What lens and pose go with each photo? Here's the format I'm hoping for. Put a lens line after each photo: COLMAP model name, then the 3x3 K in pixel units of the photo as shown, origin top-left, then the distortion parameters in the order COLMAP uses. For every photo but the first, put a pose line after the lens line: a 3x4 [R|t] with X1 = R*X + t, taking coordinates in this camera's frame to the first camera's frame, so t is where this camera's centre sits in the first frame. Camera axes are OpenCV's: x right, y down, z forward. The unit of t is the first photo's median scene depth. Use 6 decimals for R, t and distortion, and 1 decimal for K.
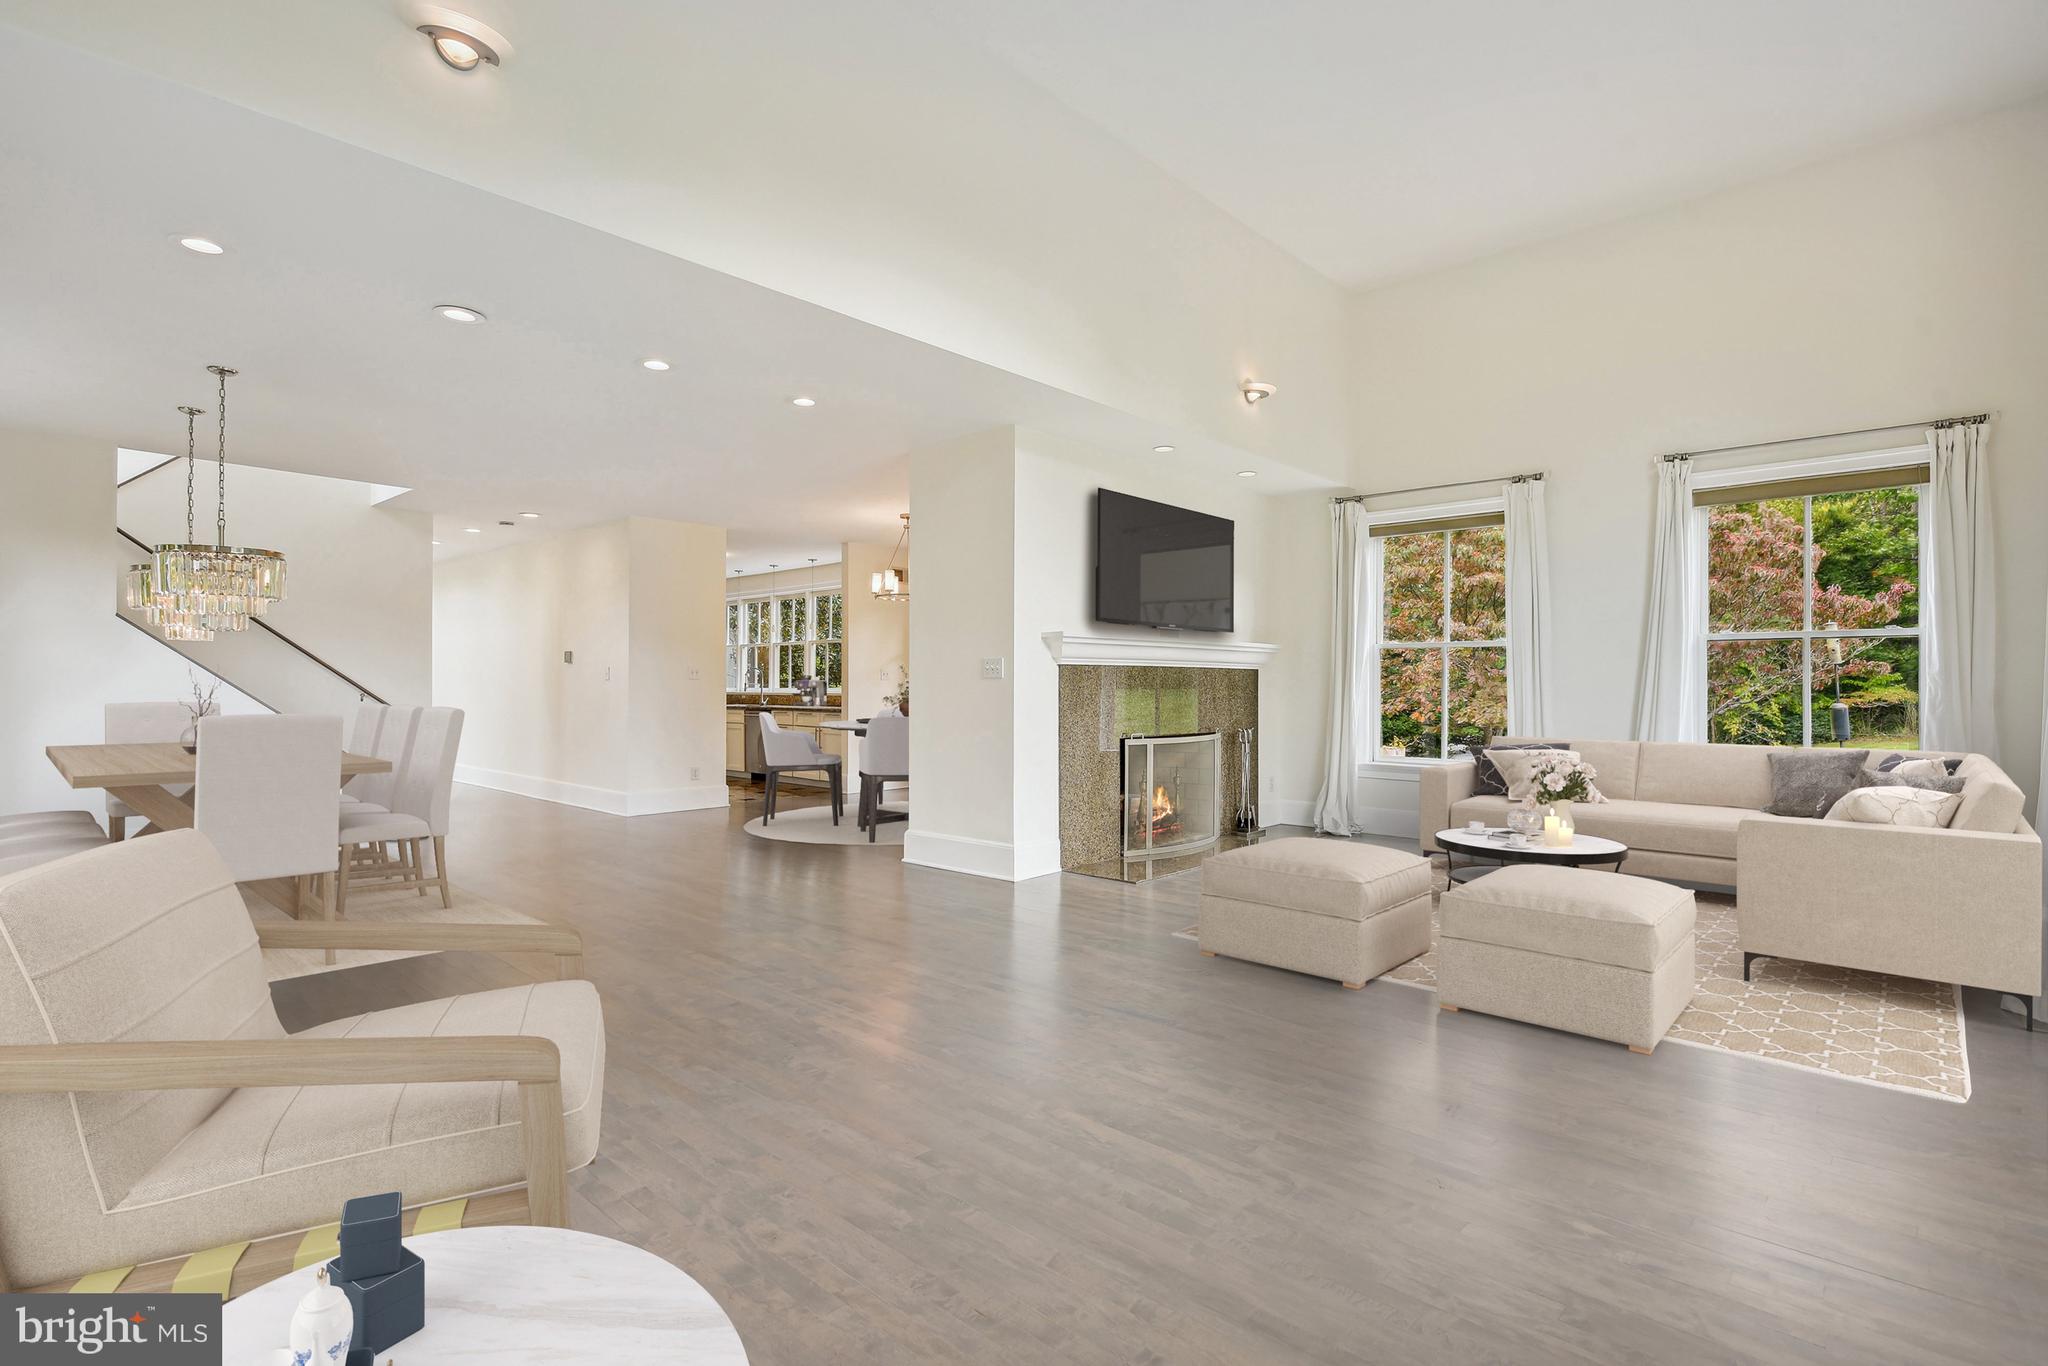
lens RADIAL K [[972.8, 0, 1033.0], [0, 972.8, 679.8], [0, 0, 1]] dist [-0.013502, 0.004602]
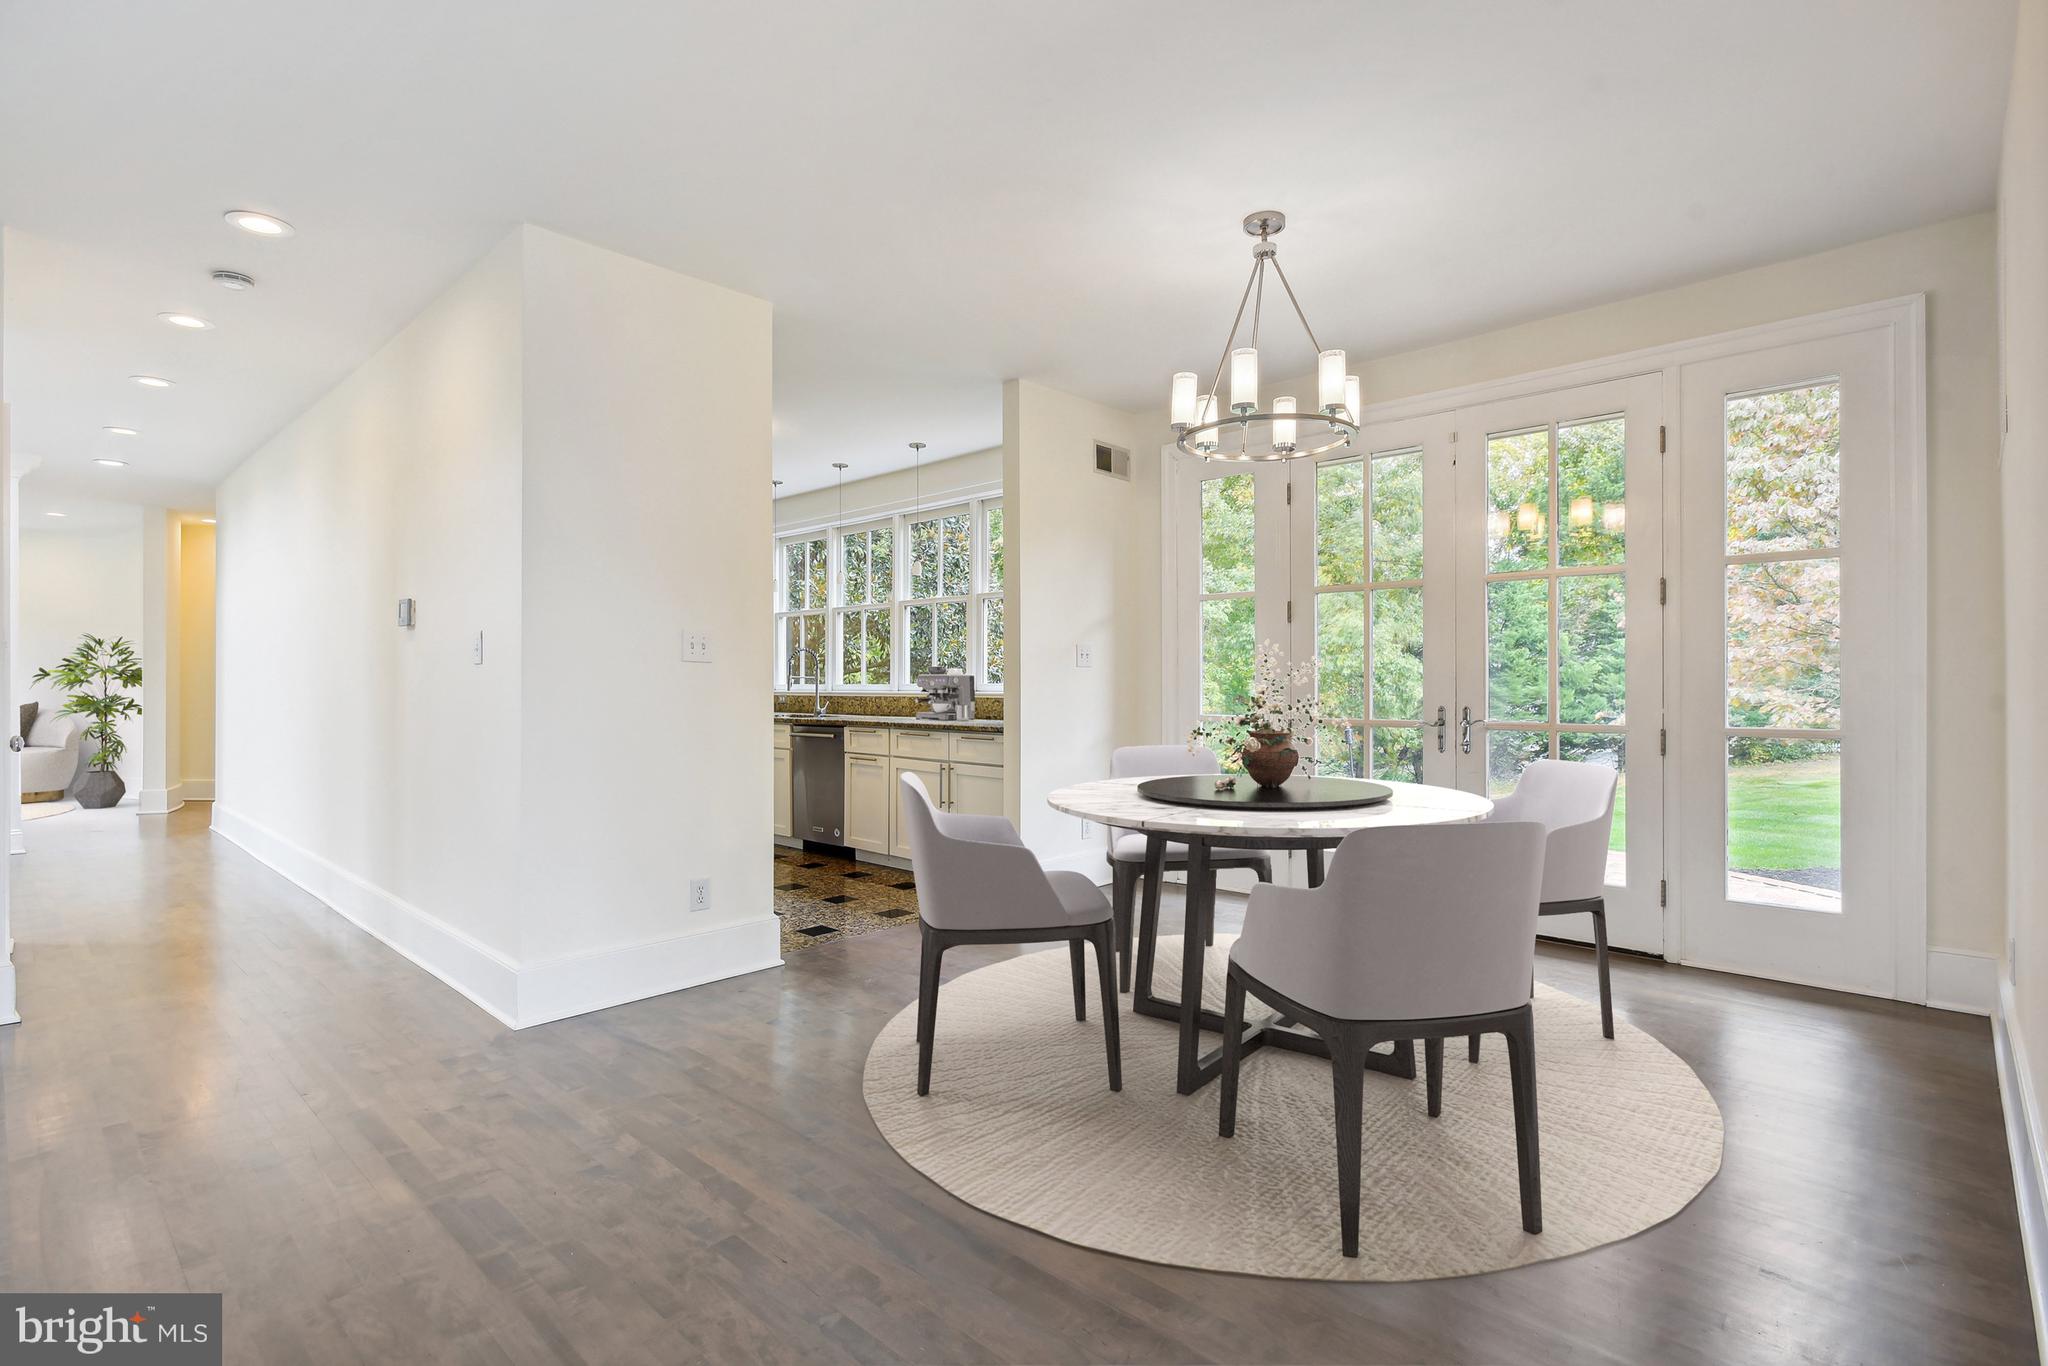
lens RADIAL K [[920.2, 0, 1028.8], [0, 920.2, 688.6], [0, 0, 1]] dist [0.010700, 0.000385]
pose [[0.999974, -0.002184, 0.006862, -0.182666], [0.002098, 0.999919, 0.012520, 0.005235], [-0.006889, -0.012505, 0.999898, 0.525294]]
